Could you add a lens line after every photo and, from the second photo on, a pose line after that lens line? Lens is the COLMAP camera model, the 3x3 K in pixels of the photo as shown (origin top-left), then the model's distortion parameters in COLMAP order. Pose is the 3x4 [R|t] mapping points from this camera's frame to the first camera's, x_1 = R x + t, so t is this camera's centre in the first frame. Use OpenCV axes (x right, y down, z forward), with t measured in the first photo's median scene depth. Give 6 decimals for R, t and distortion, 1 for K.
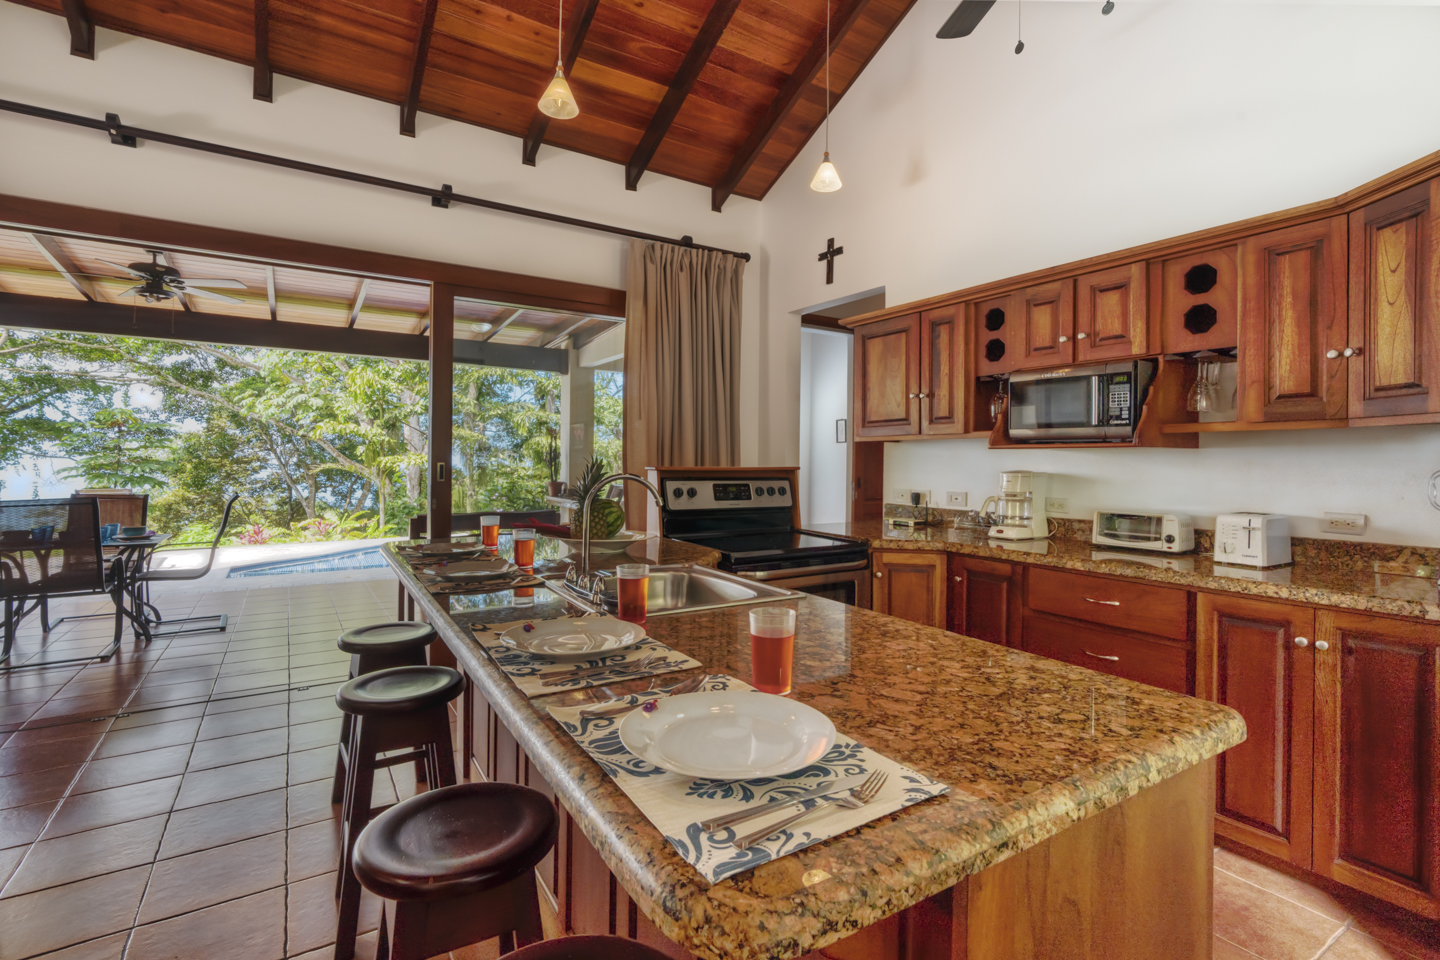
lens RADIAL K [[641.6, 0, 720.0], [0, 641.6, 480.0], [0, 0, 1]] dist [-0.026166, 0.000217]
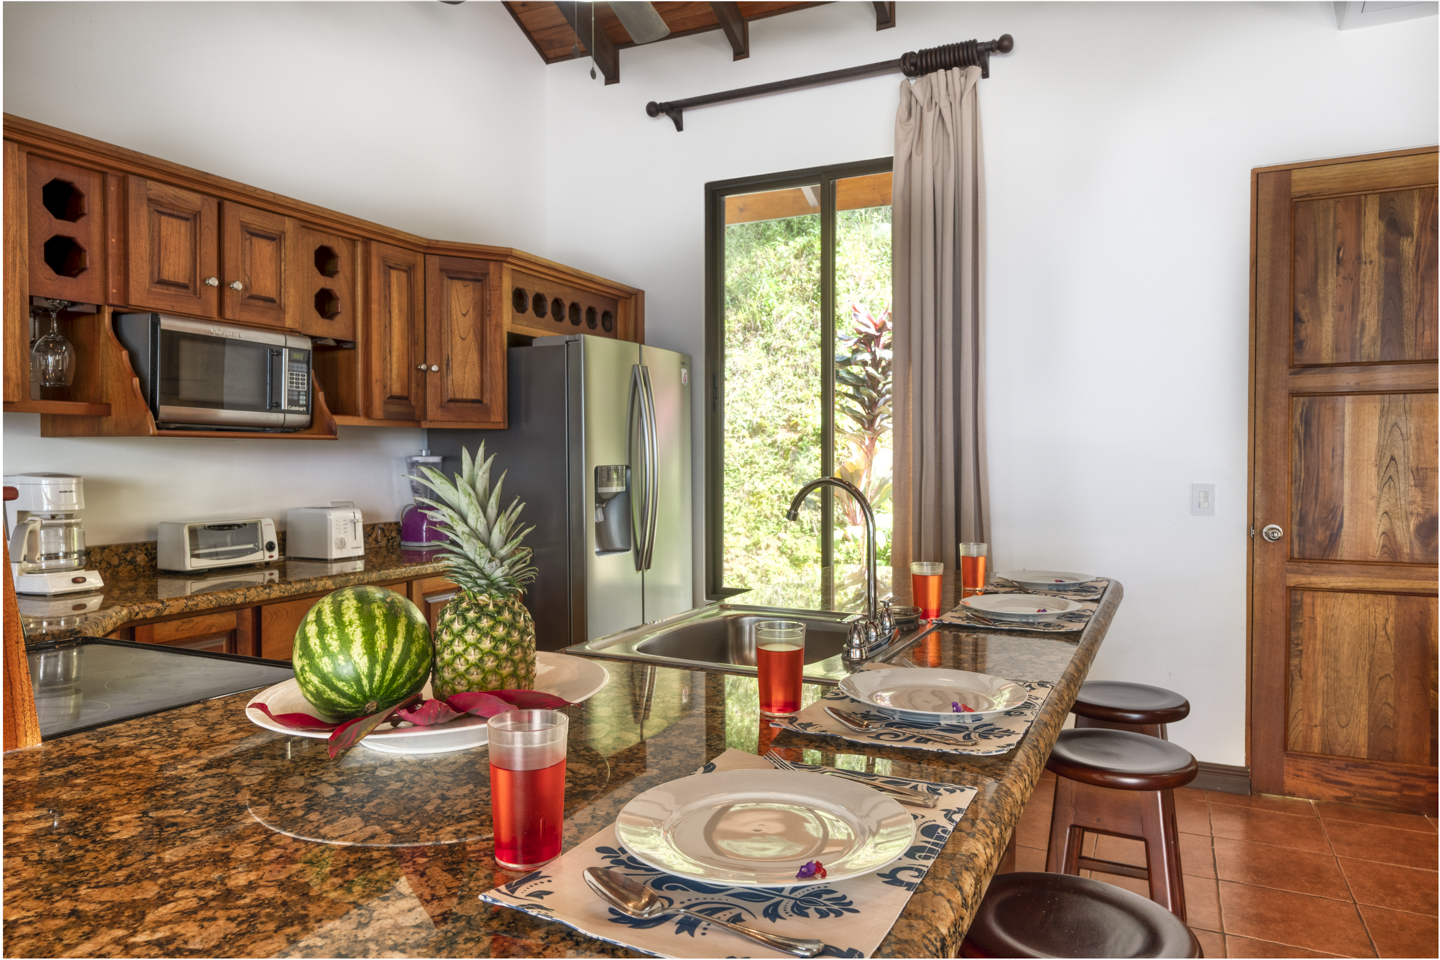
lens RADIAL K [[959.6, 0, 720.0], [0, 959.6, 480.0], [0, 0, 1]] dist [0.002738, 0.000955]
pose [[-0.525288, -0.029638, 0.850408, -0.724235], [0.016498, 0.998851, 0.045002, -0.045893], [-0.850765, 0.037669, -0.524195, 1.193438]]
